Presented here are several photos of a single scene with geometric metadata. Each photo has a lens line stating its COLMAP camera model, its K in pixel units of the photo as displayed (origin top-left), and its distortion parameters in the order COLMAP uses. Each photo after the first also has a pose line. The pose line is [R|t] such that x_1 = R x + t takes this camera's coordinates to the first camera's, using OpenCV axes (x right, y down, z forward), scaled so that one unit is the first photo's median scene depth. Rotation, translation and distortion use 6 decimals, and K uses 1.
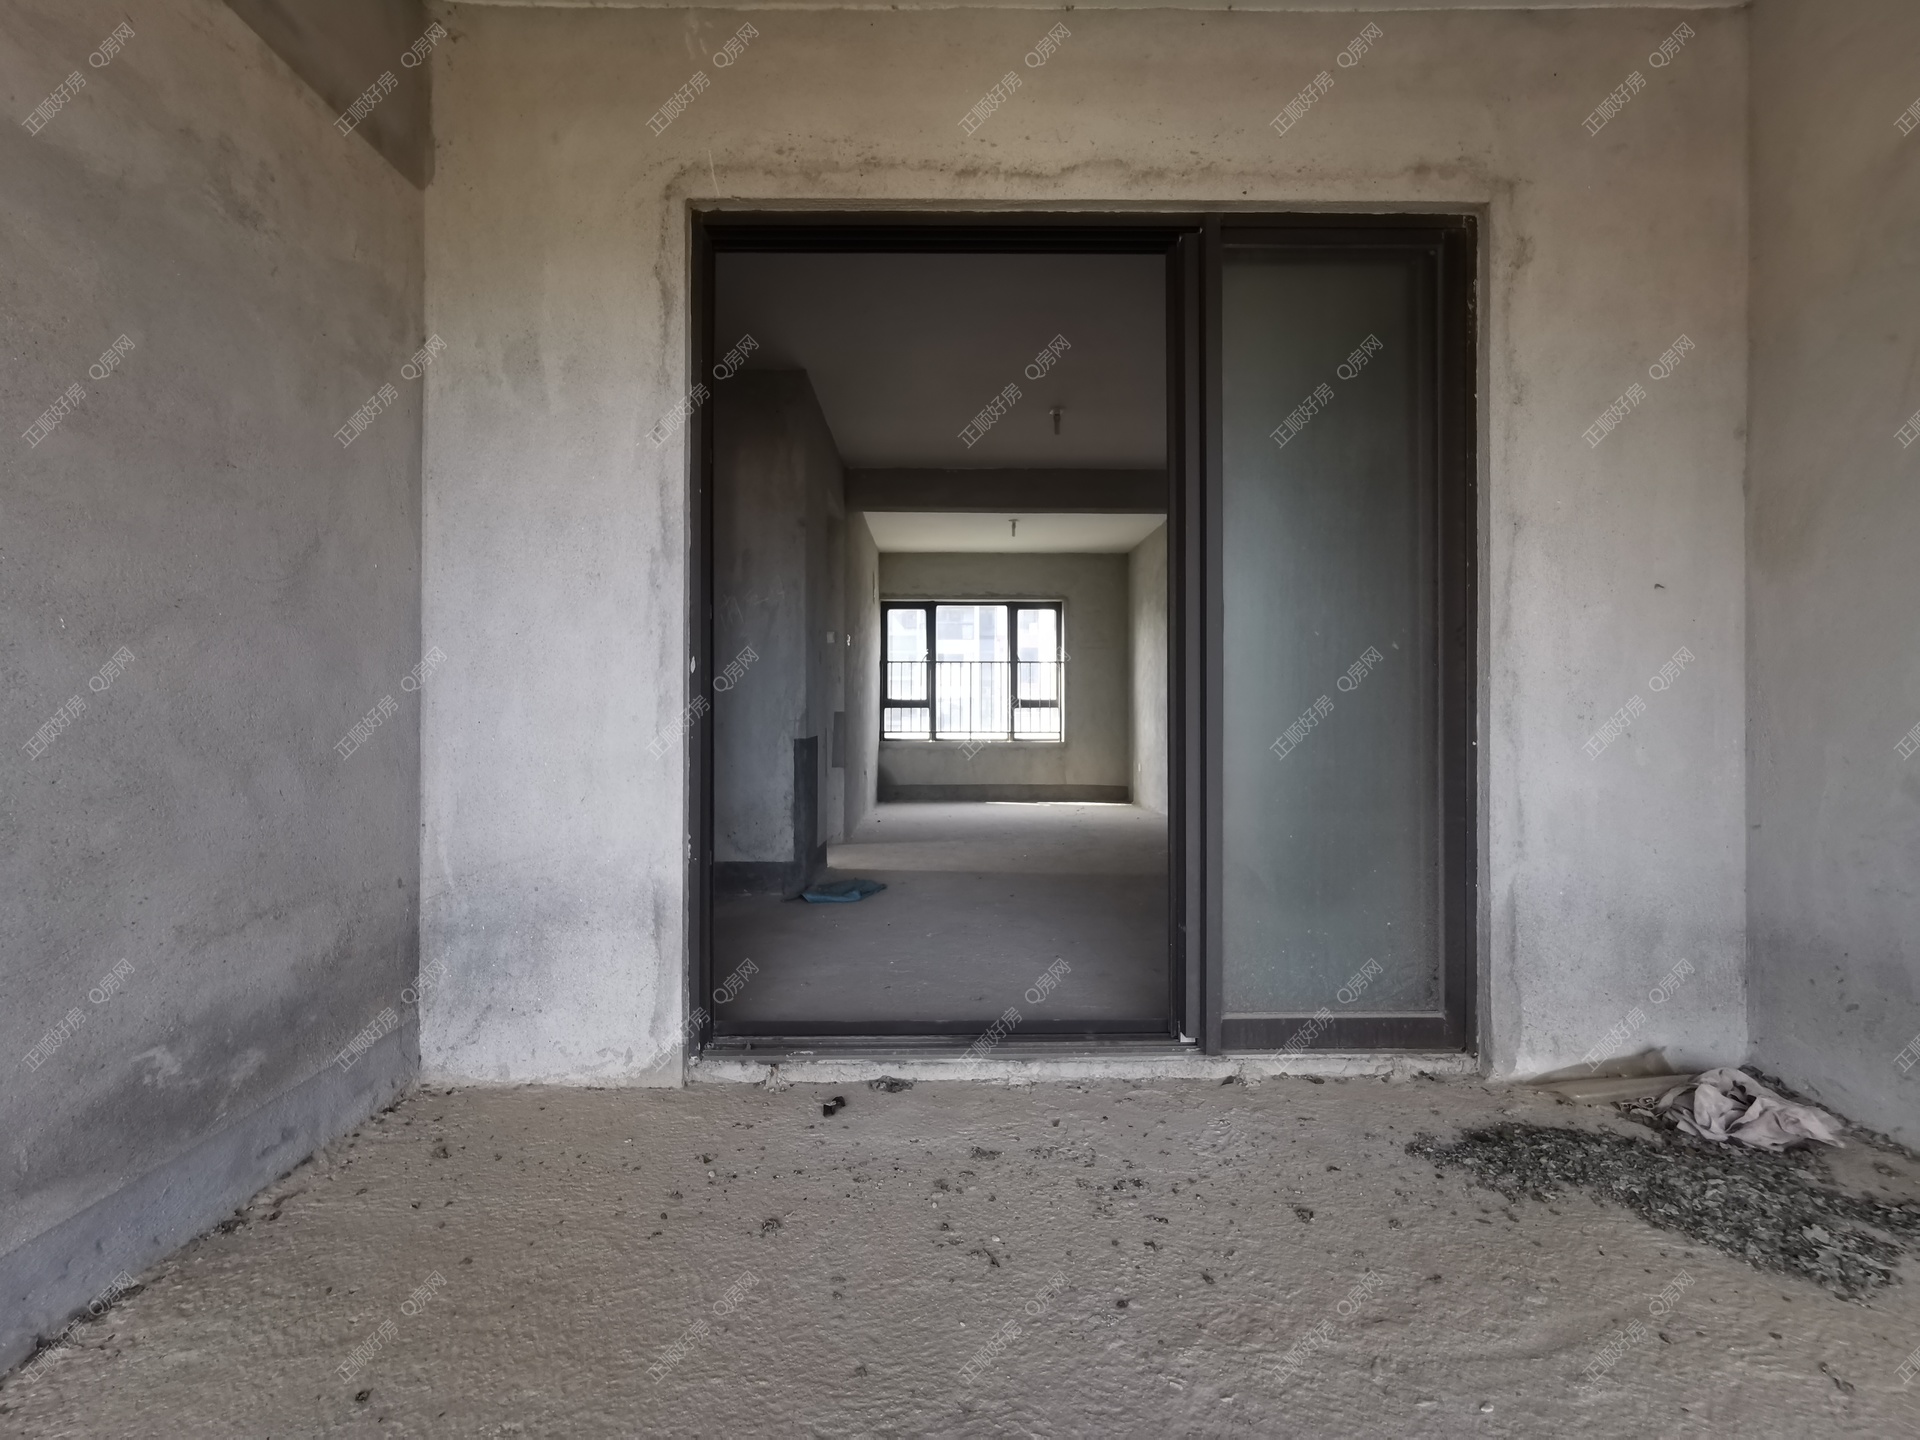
lens RADIAL K [[880.6, 0, 952.7], [0, 880.6, 712.7], [0, 0, 1]] dist [-0.000326, 0.000782]
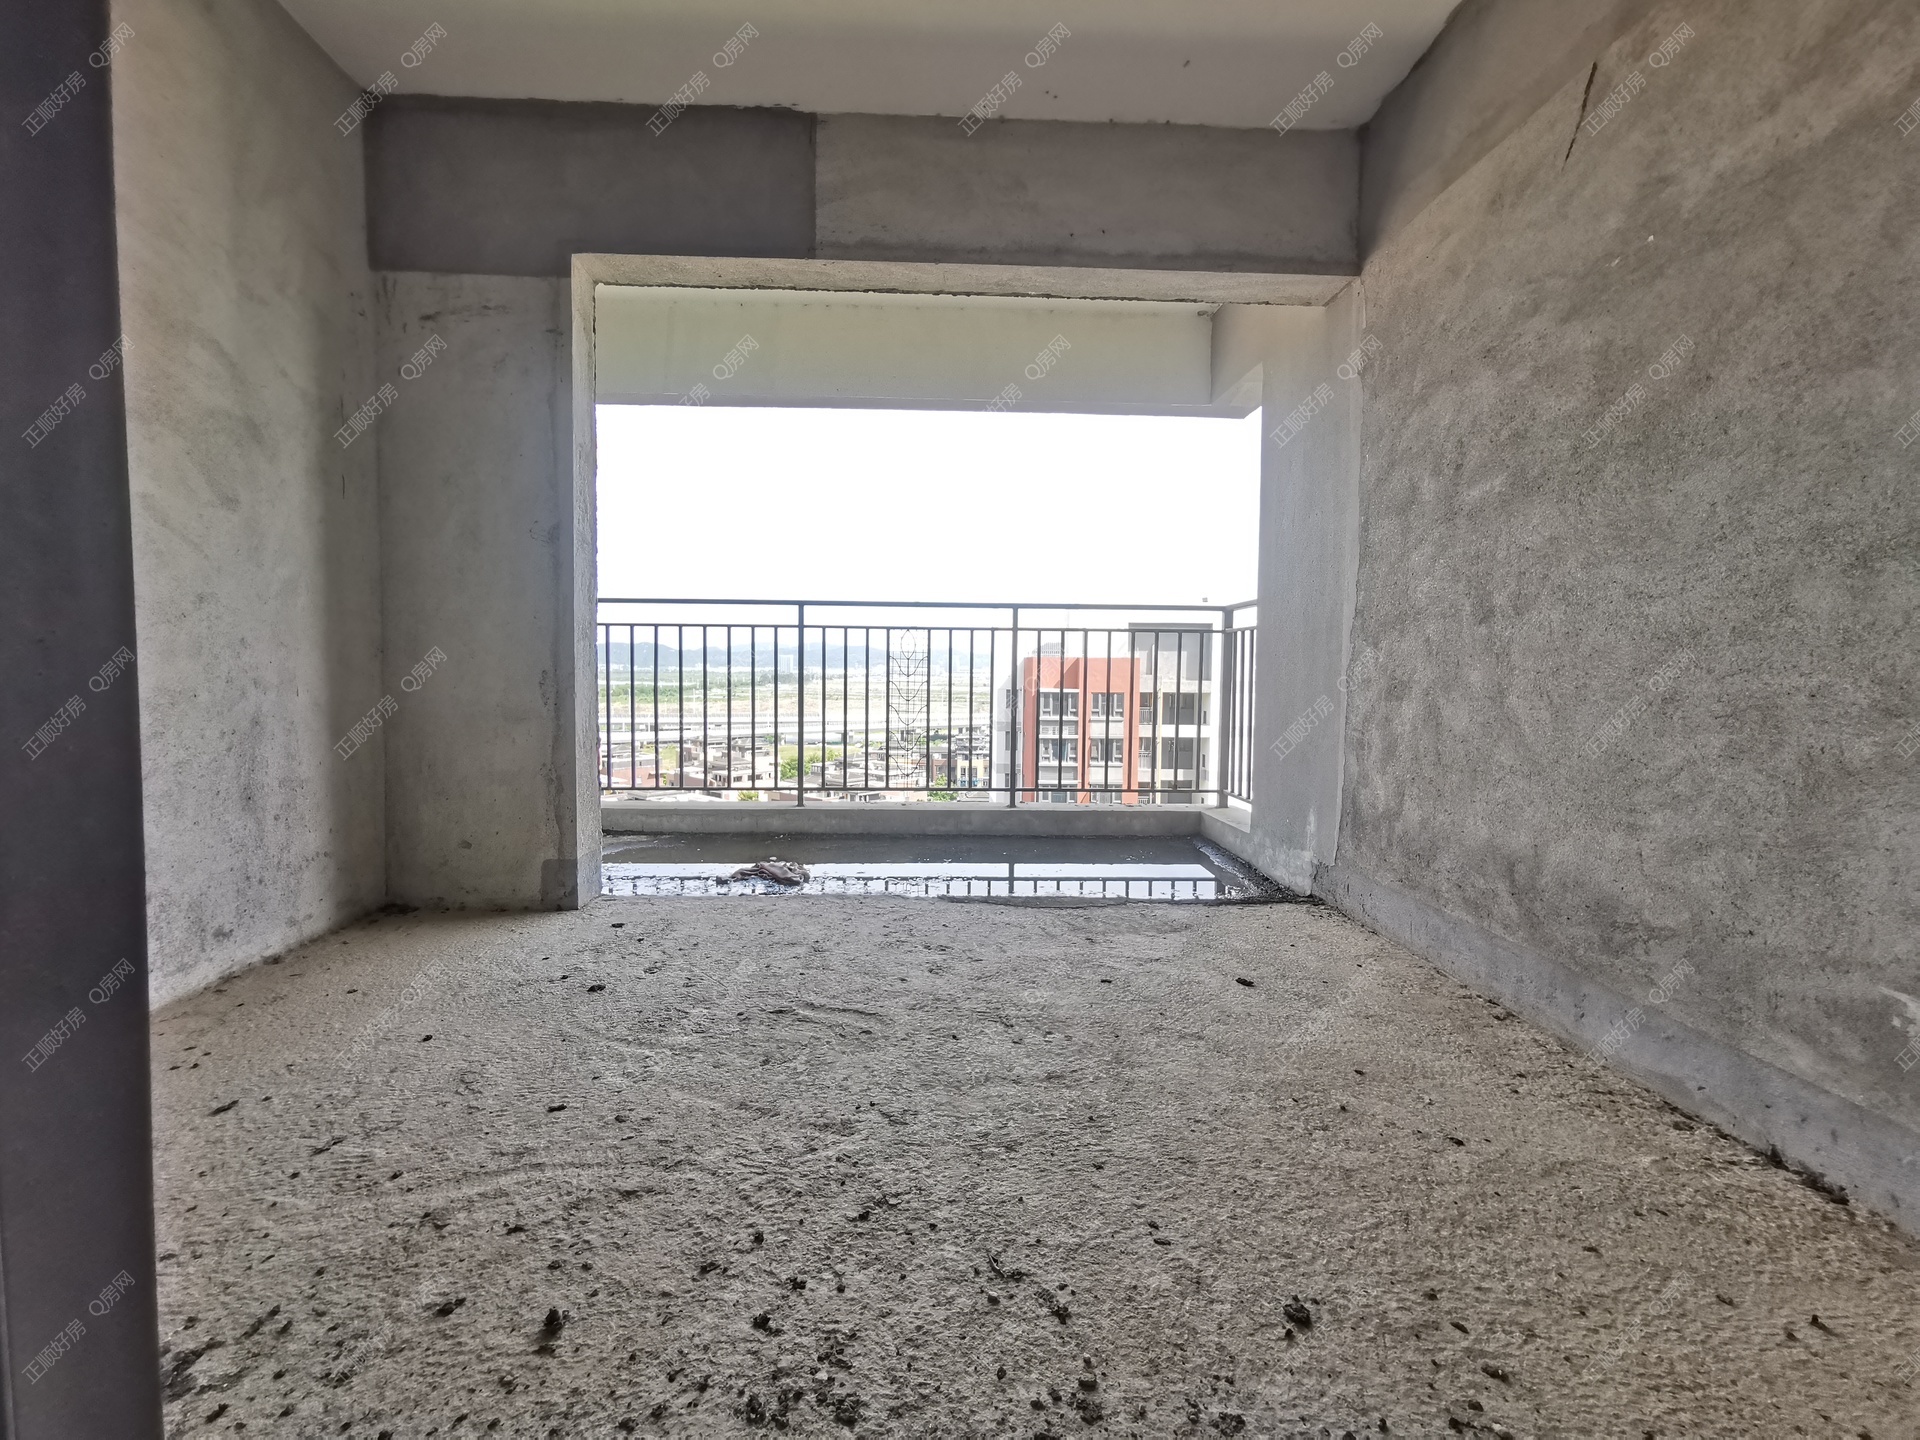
lens RADIAL K [[870.8, 0, 960.0], [0, 870.8, 720.0], [0, 0, 1]] dist [0.010445, 0.000459]
pose [[-0.999725, -0.006828, -0.022437, 0.016065], [-0.007965, 0.998667, 0.051001, 0.008037], [0.022059, 0.051166, -0.998447, 0.281756]]
